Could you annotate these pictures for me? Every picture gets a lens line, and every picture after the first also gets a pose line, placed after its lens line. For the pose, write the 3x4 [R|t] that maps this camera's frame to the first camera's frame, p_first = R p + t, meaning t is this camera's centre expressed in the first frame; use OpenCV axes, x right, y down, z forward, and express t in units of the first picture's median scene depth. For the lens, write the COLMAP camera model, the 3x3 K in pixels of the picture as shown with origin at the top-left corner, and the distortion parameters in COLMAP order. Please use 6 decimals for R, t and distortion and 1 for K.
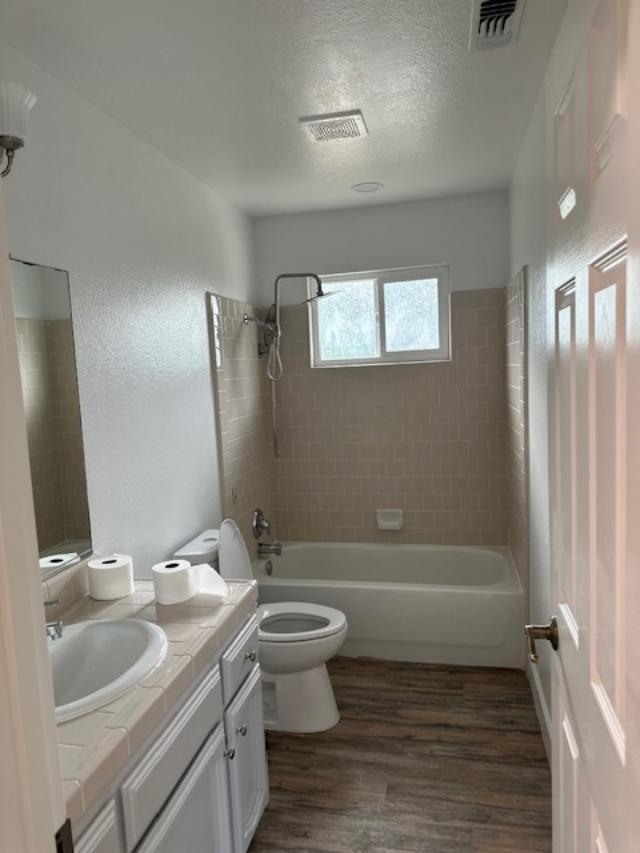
lens RADIAL K [[576.5, 0, 320.0], [0, 576.5, 426.5], [0, 0, 1]] dist [0.004984, -0.000938]
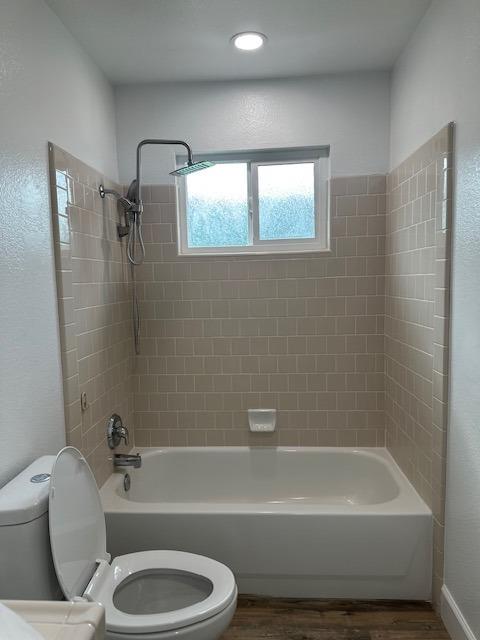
lens RADIAL K [[432.6, 0, 240.0], [0, 432.6, 320.0], [0, 0, 1]] dist [0.004984, -0.000938]
pose [[0.986173, 0.008336, 0.165509, -0.030700], [-0.005362, 0.999816, -0.018410, 0.011480], [-0.165632, 0.017268, 0.986036, 0.326438]]
